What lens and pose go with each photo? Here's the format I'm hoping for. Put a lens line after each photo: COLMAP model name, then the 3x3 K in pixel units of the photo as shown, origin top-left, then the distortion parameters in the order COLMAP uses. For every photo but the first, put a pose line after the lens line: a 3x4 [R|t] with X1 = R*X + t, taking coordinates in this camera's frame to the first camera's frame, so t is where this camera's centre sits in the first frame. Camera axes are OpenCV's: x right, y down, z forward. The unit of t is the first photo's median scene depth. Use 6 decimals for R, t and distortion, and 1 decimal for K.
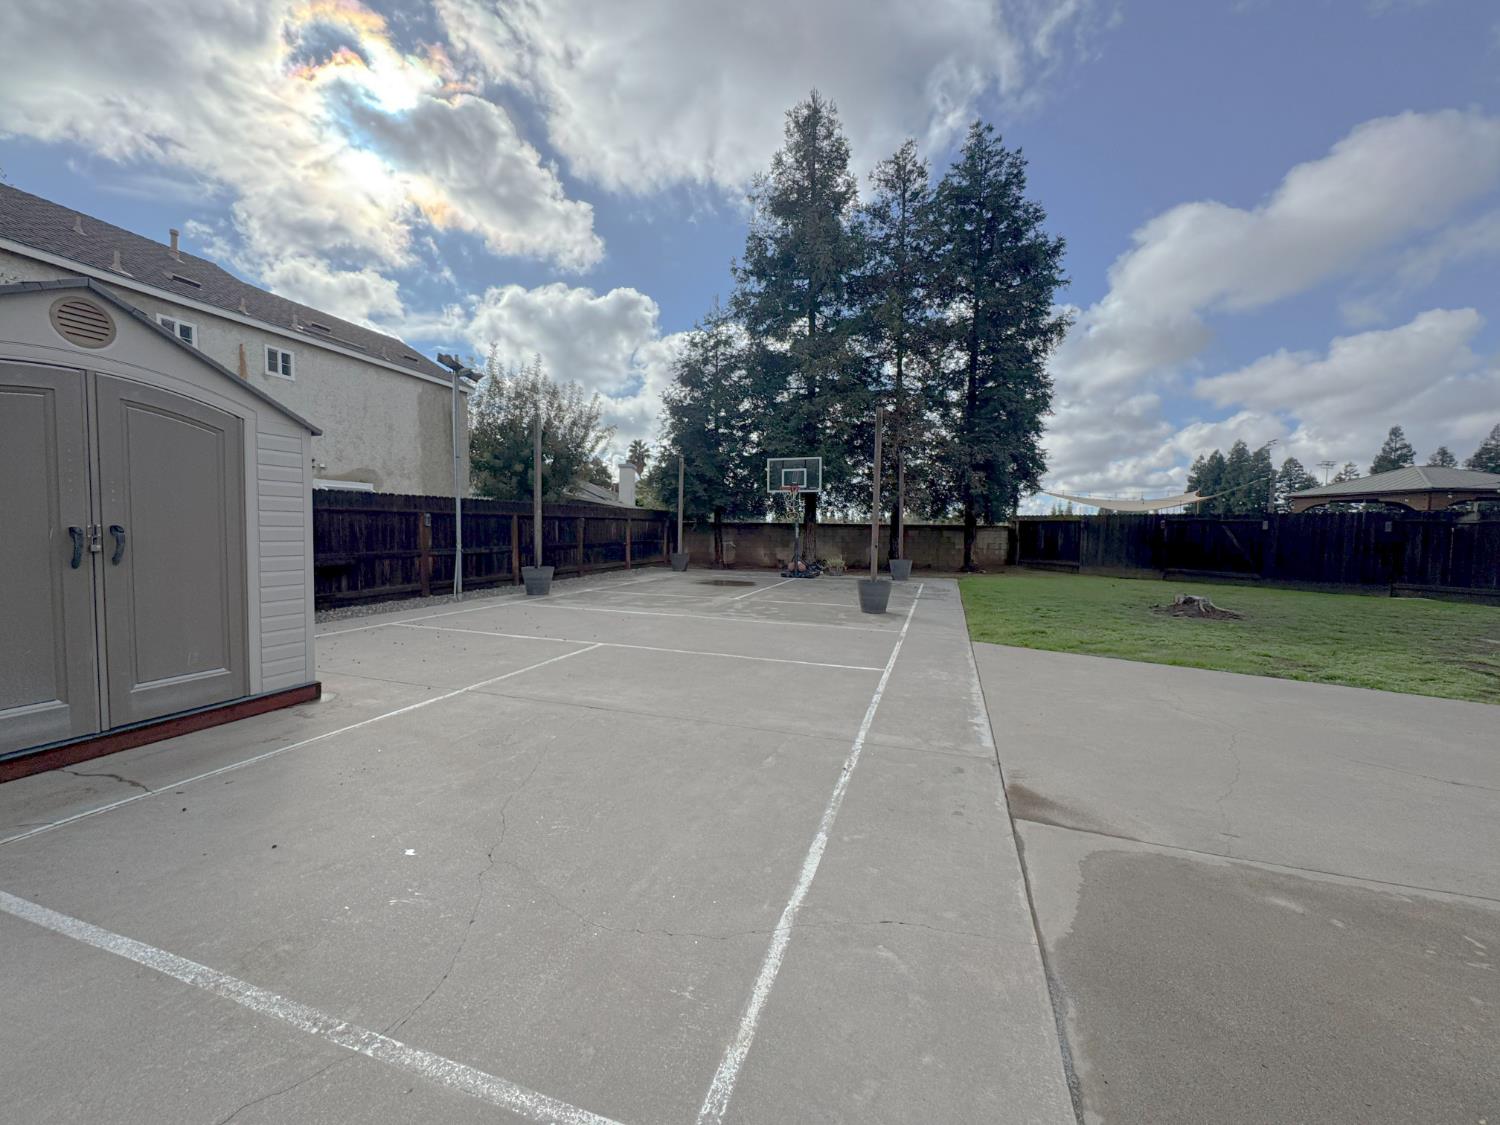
lens RADIAL K [[600.1, 0, 750.0], [0, 600.1, 562.5], [0, 0, 1]] dist [-0.000214, -0.000004]
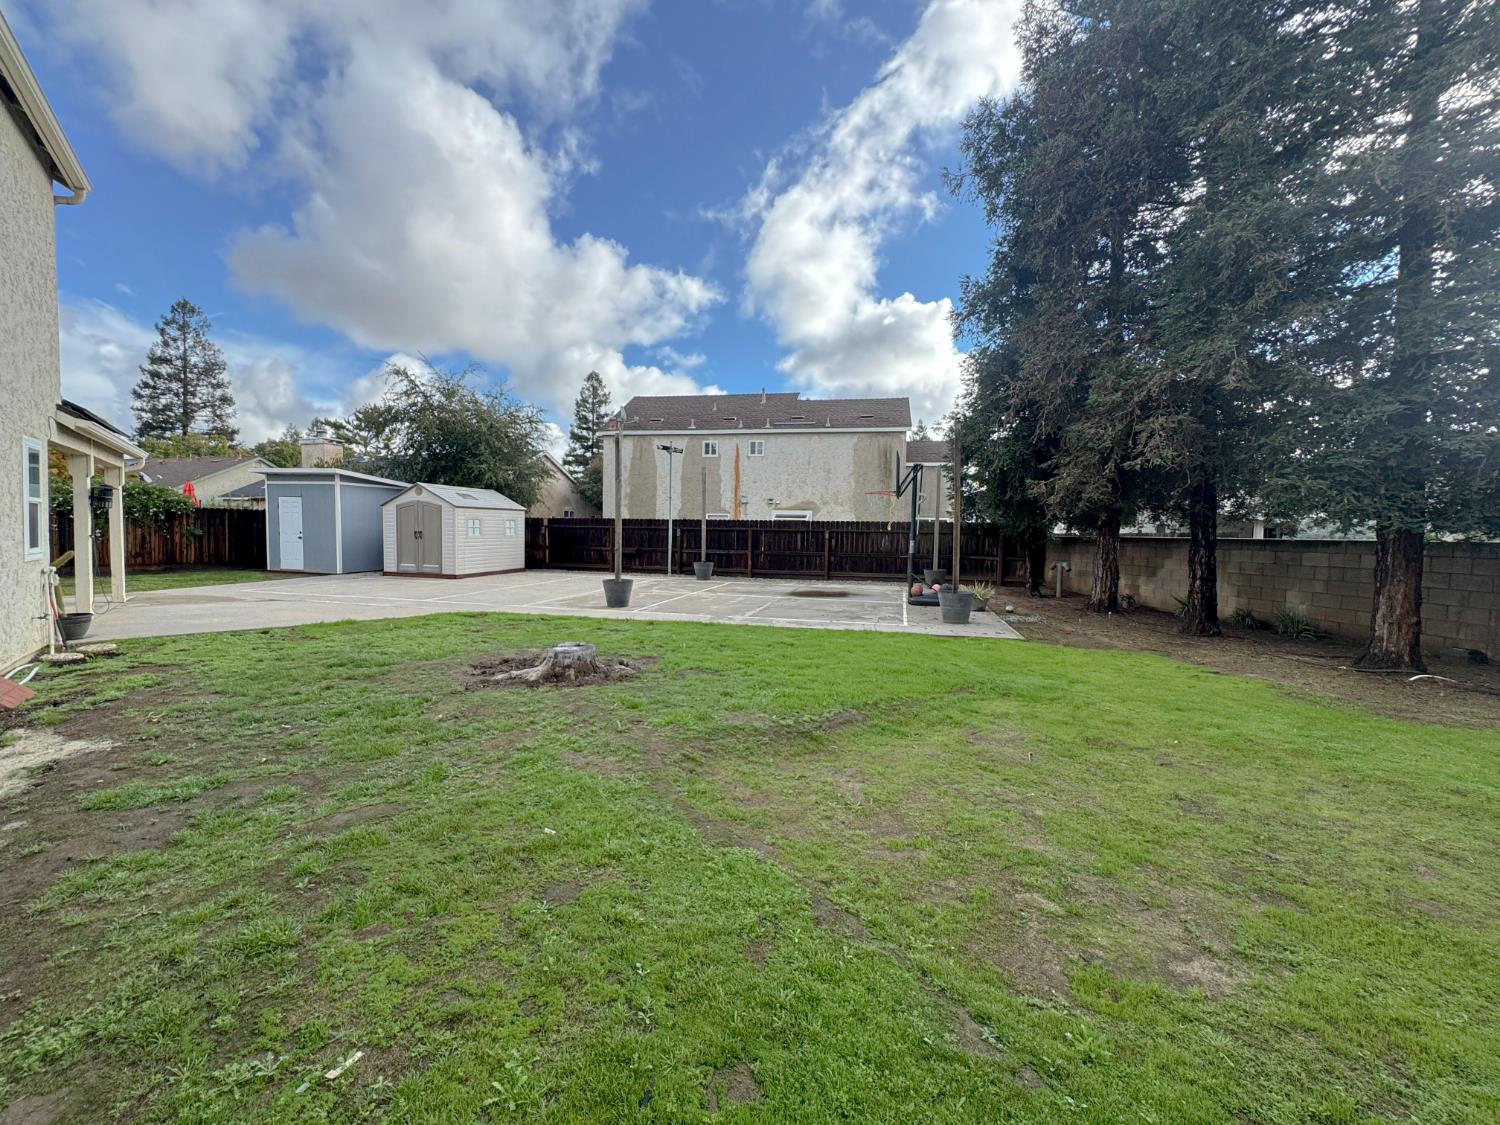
lens RADIAL K [[600.1, 0, 750.0], [0, 600.1, 562.5], [0, 0, 1]] dist [-0.000214, -0.000004]
pose [[0.049526, 0.040313, -0.997959, 1.230782], [-0.076705, 0.996388, 0.036443, -0.059746], [0.995823, 0.074744, 0.052440, 1.065131]]
